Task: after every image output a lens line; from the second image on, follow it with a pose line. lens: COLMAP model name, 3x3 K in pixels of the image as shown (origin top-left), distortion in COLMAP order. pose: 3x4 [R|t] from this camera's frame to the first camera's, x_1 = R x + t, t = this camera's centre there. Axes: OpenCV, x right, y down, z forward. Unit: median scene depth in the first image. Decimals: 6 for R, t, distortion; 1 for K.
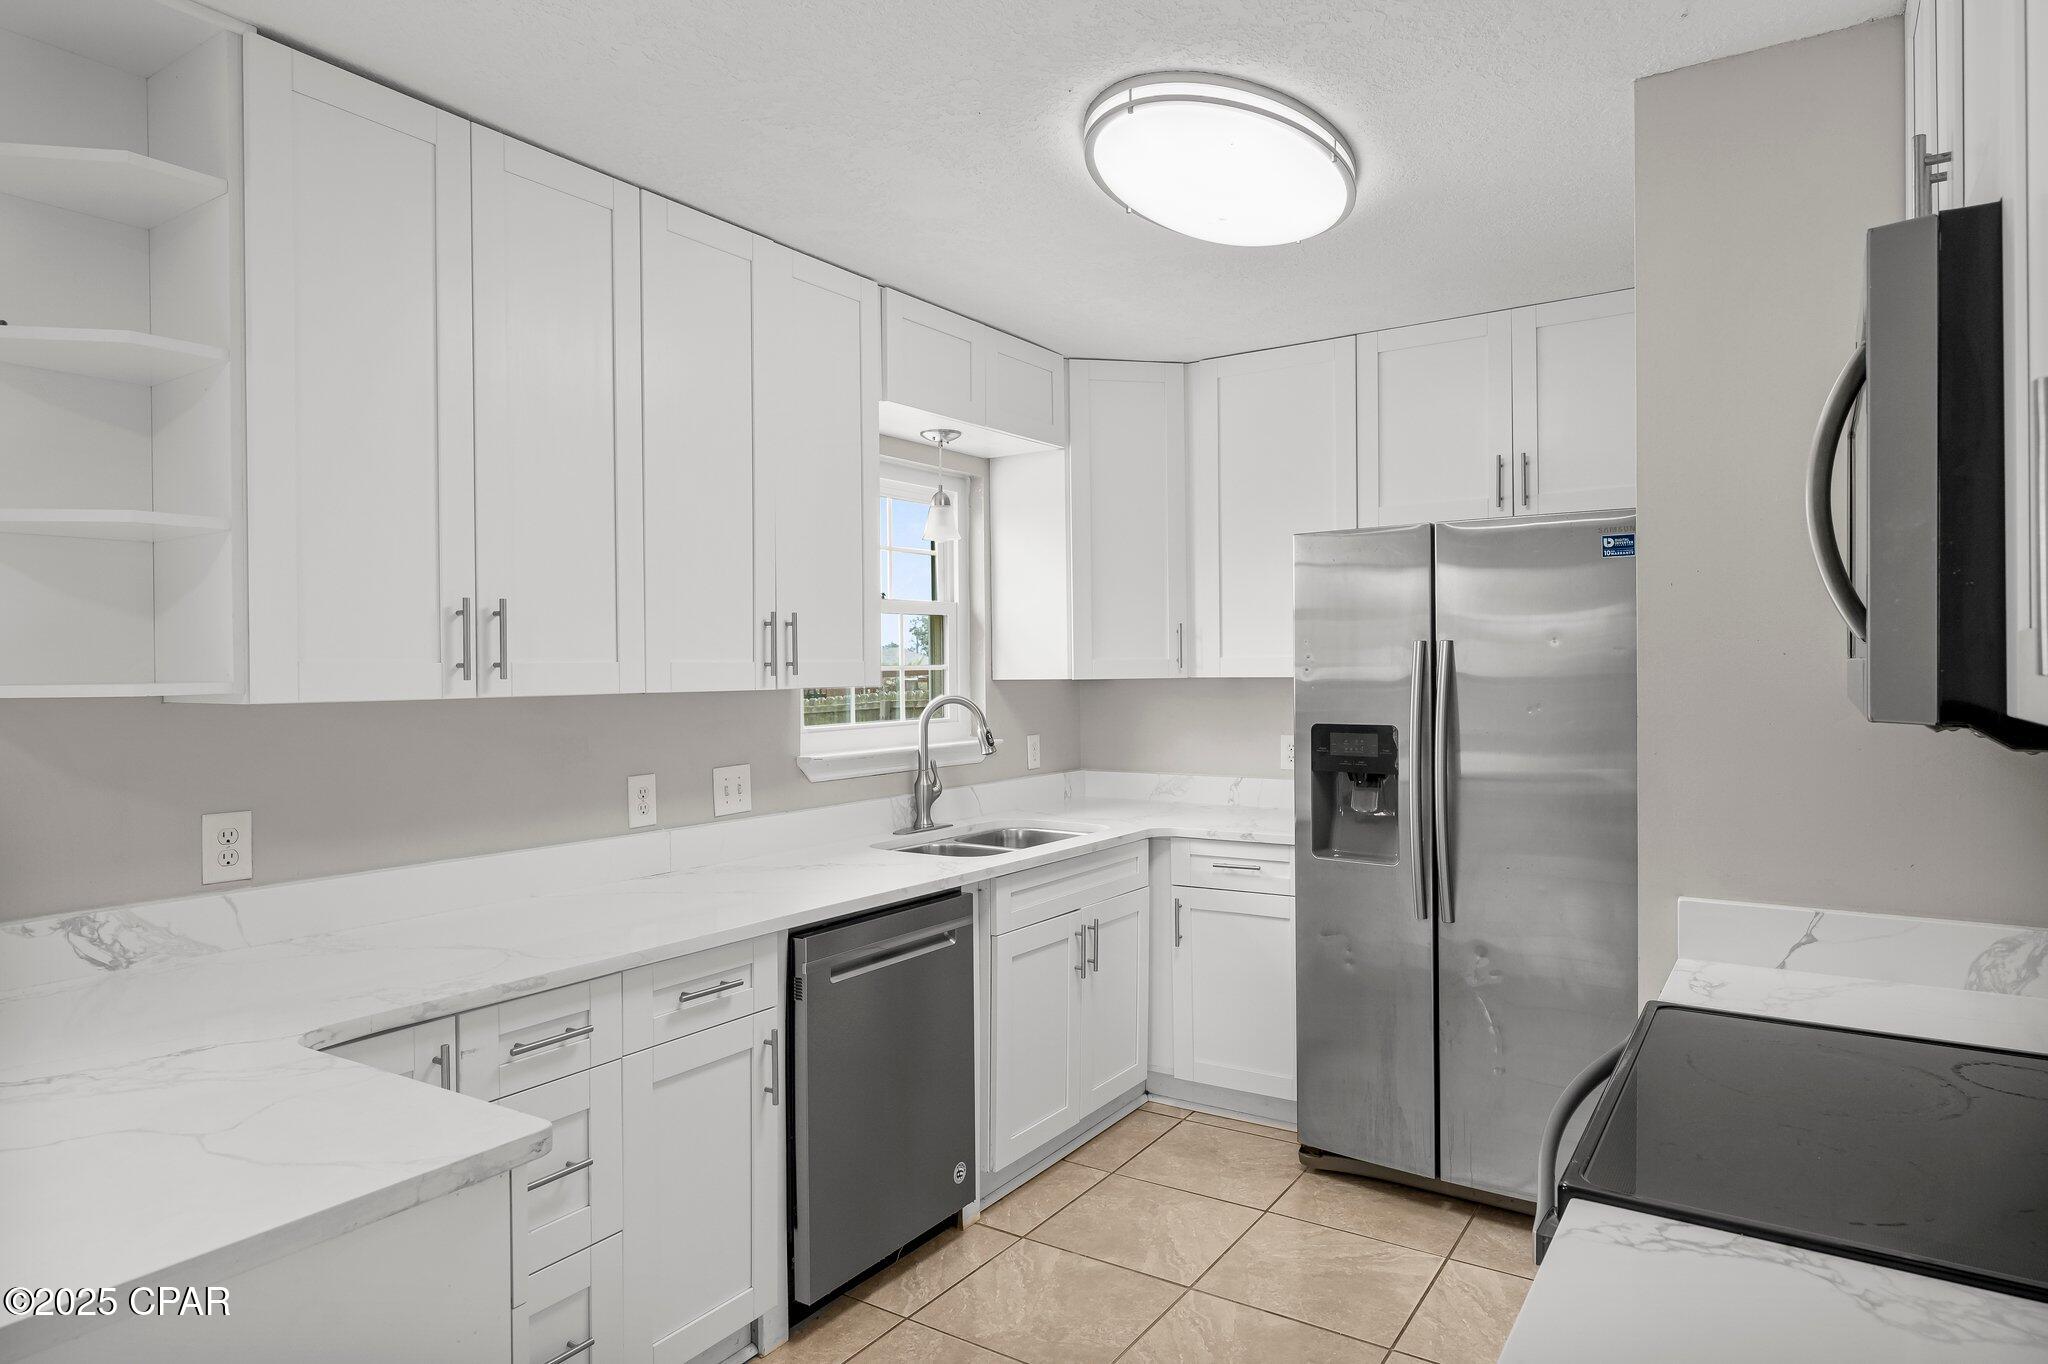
lens RADIAL K [[1188.5, 0, 1023.4], [0, 1188.5, 670.5], [0, 0, 1]] dist [0.001288, -0.000911]
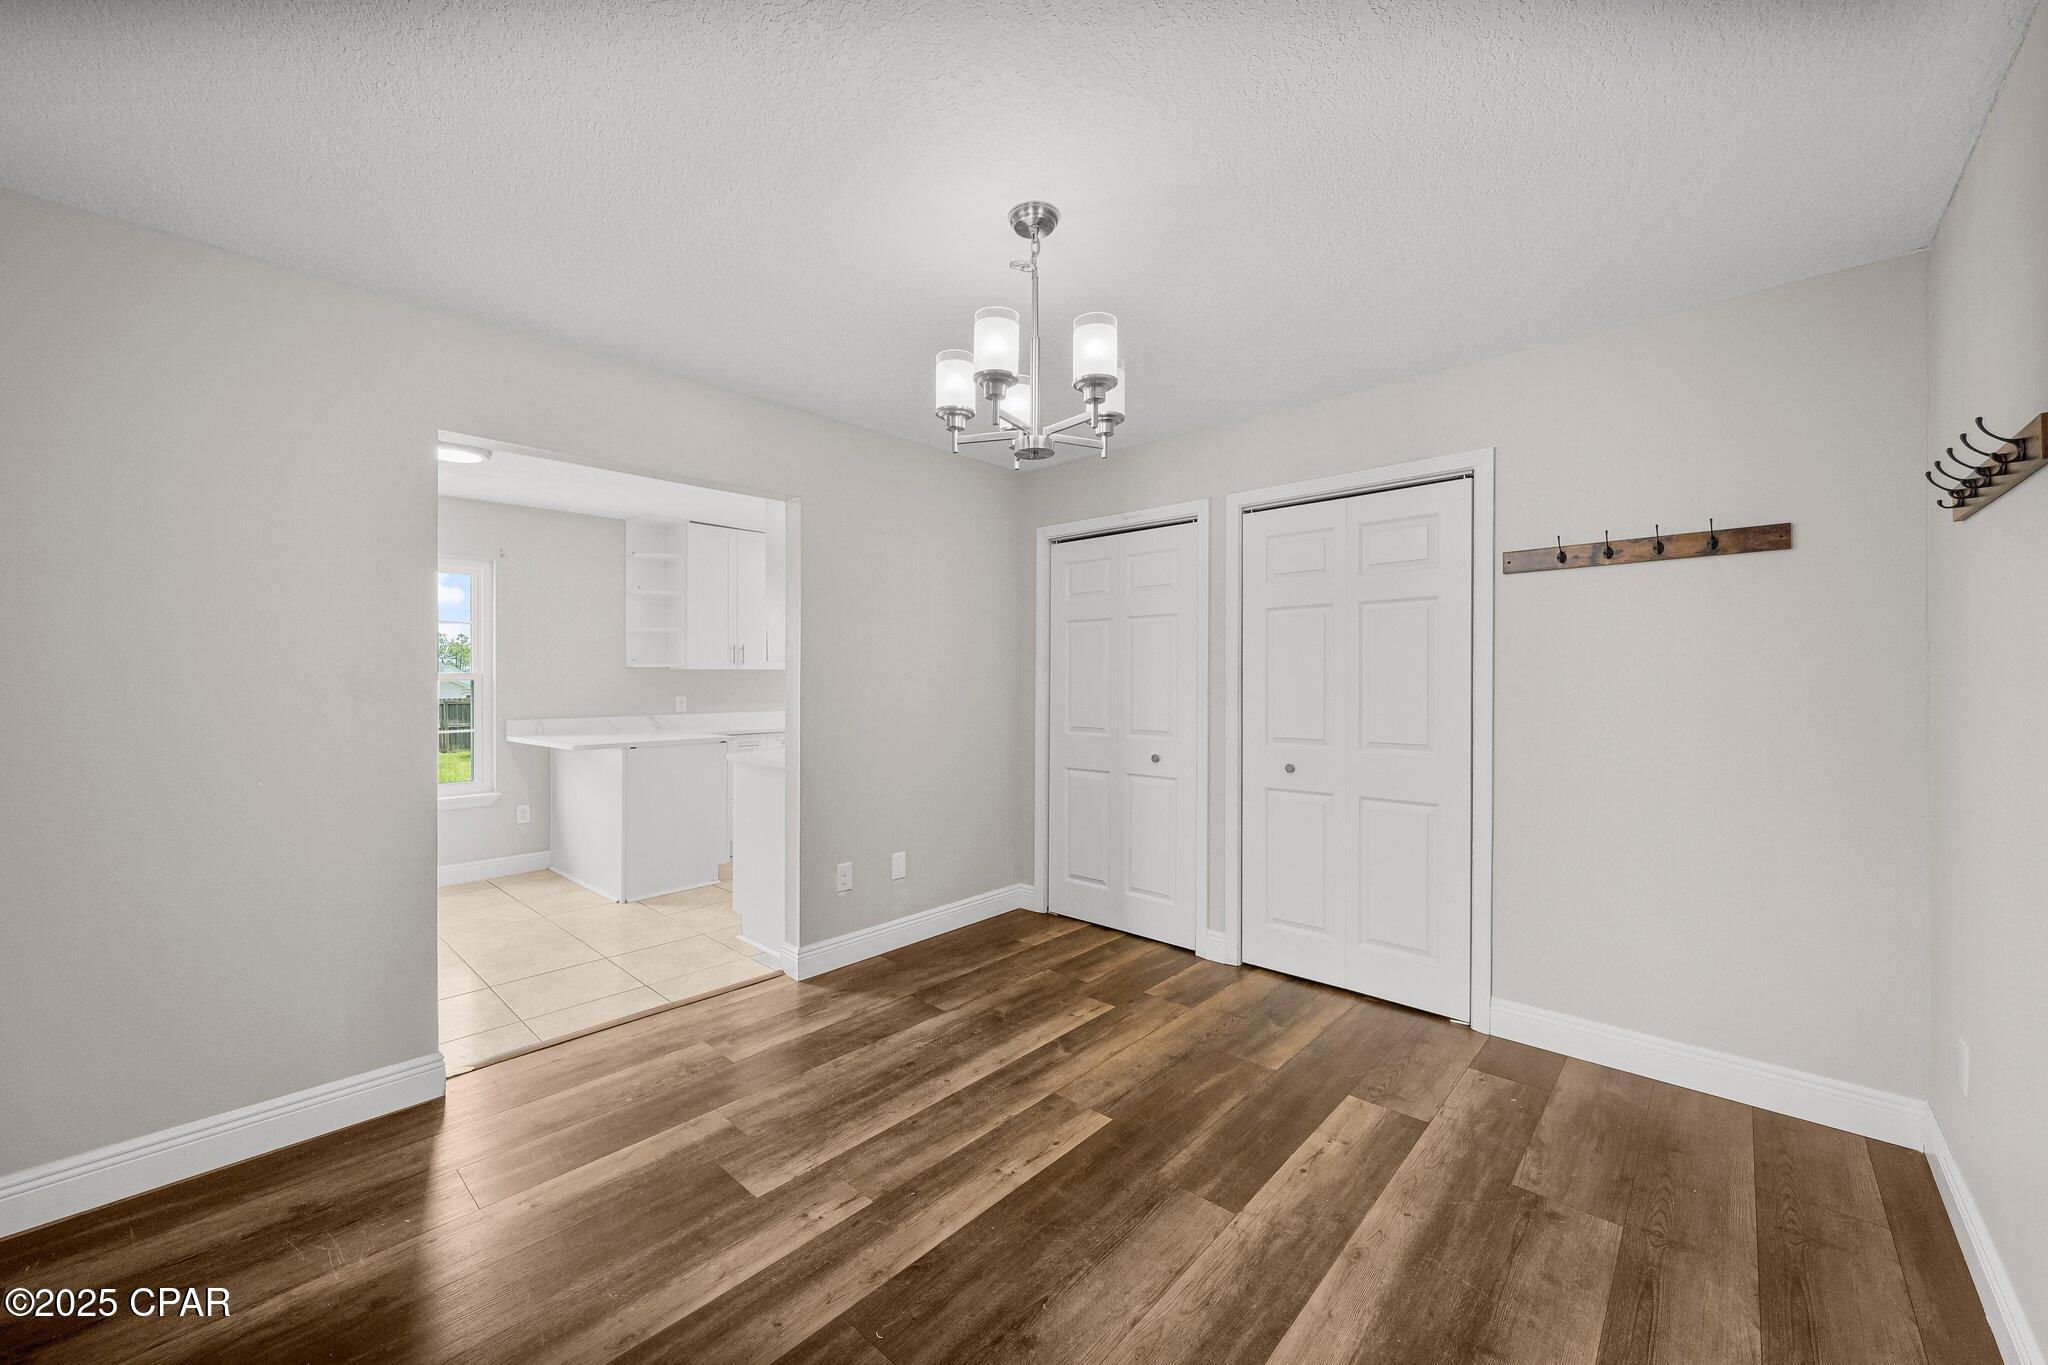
lens RADIAL K [[771.5, 0, 1011.1], [0, 771.5, 679.5], [0, 0, 1]] dist [0.000686, -0.000294]
pose [[0.985735, 0.008304, -0.168102, 0.722957], [-0.009075, 0.999952, -0.003819, 0.045804], [0.168062, 0.005291, 0.985762, -1.150611]]
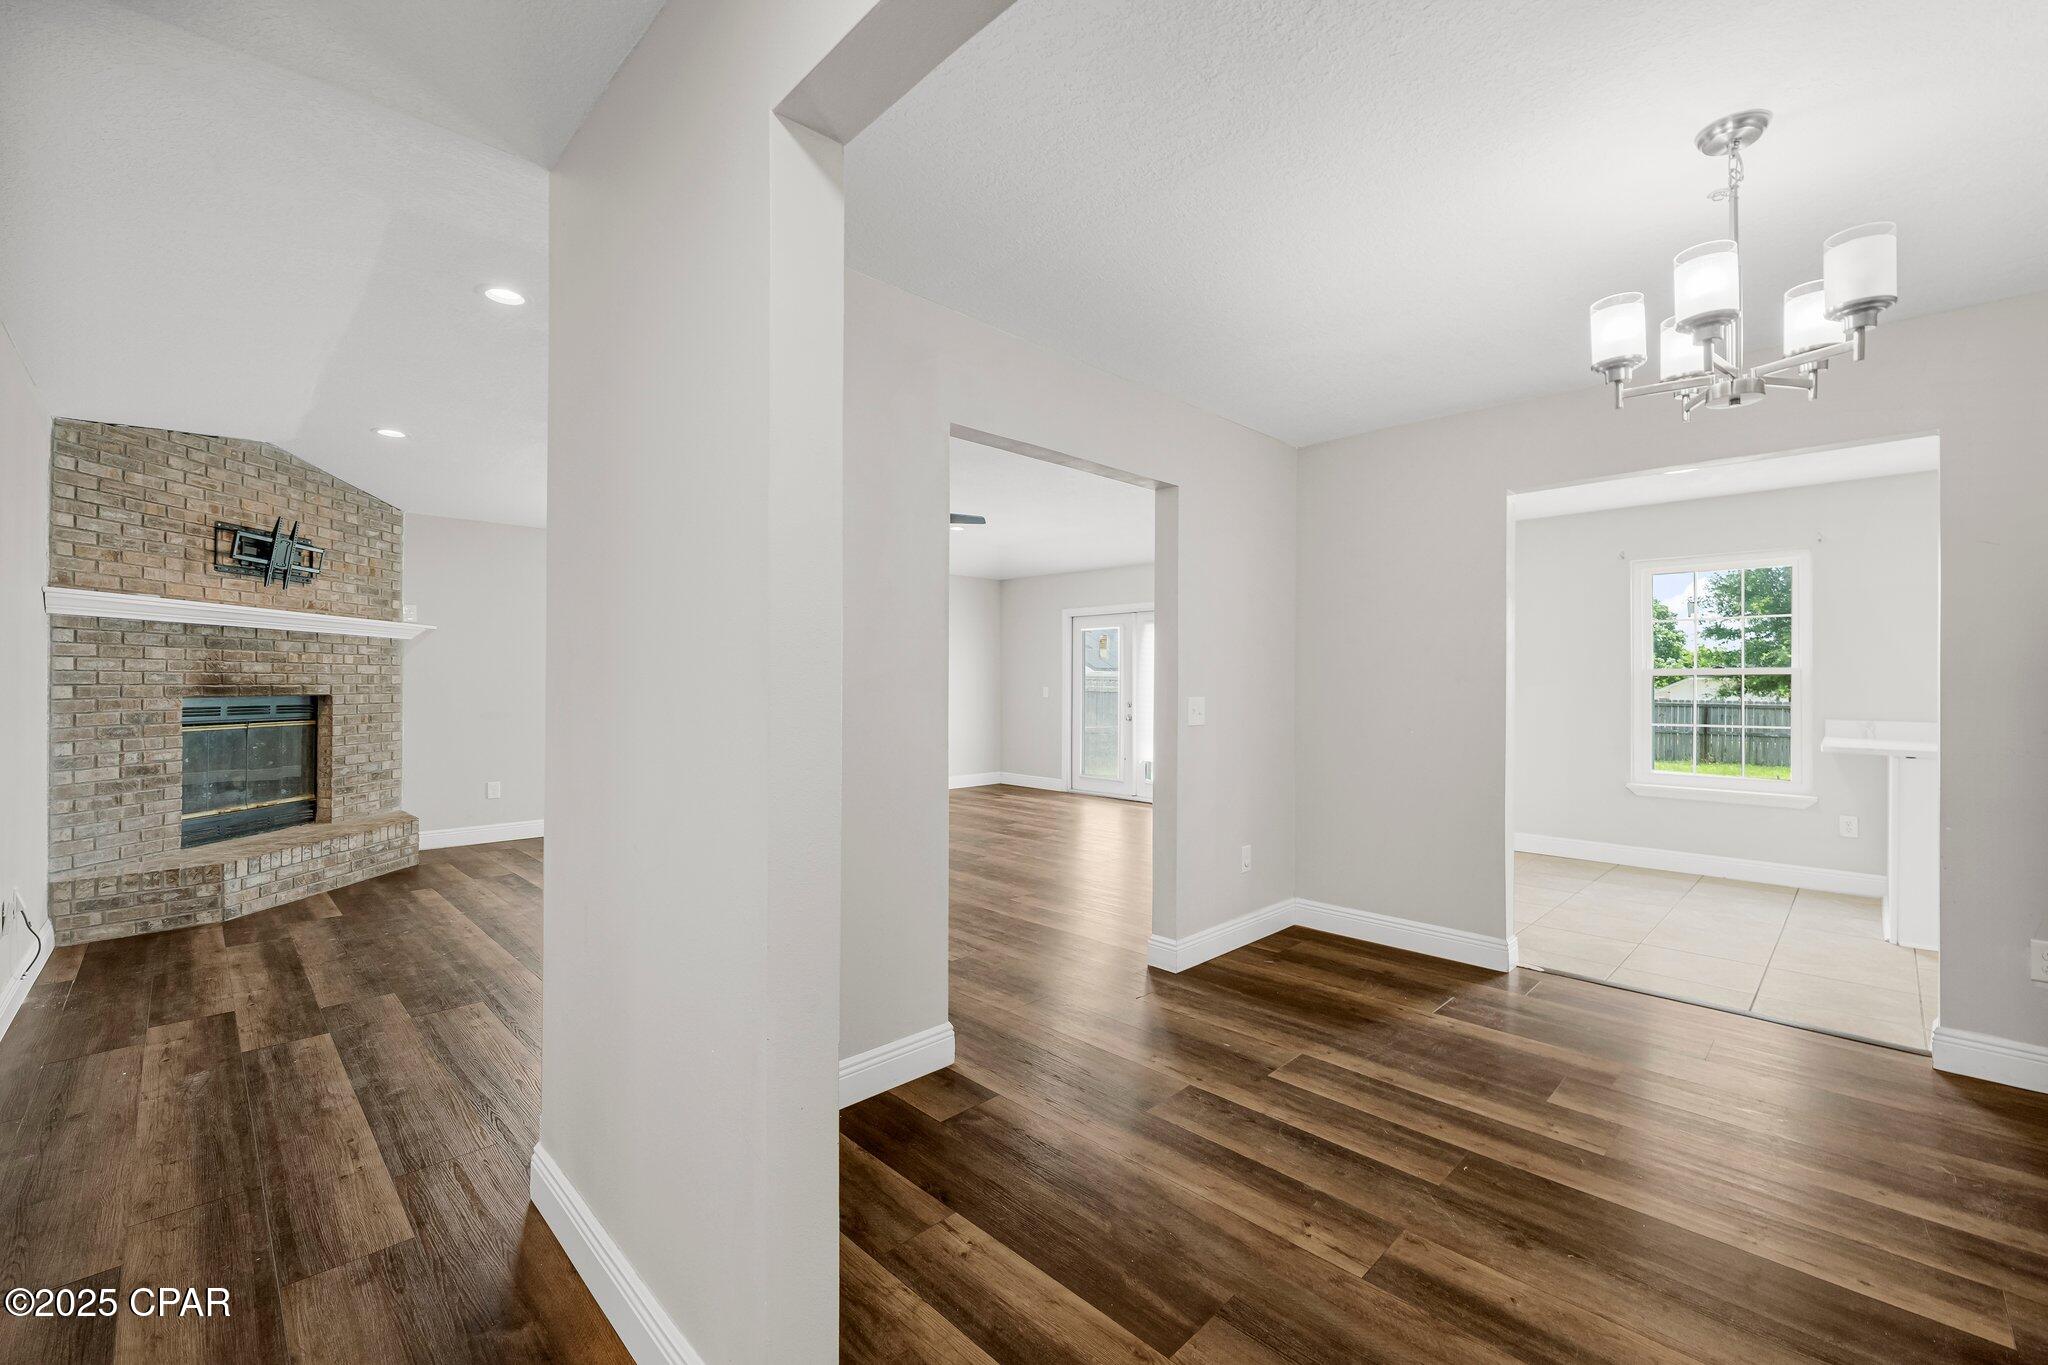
lens RADIAL K [[840.4, 0, 1020.3], [0, 840.4, 676.7], [0, 0, 1]] dist [0.000236, -0.000568]
pose [[-0.209680, 0.006256, -0.977750, 1.369997], [-0.006031, 0.999952, 0.007691, 0.050130], [0.977751, 0.007509, -0.209632, -0.877111]]
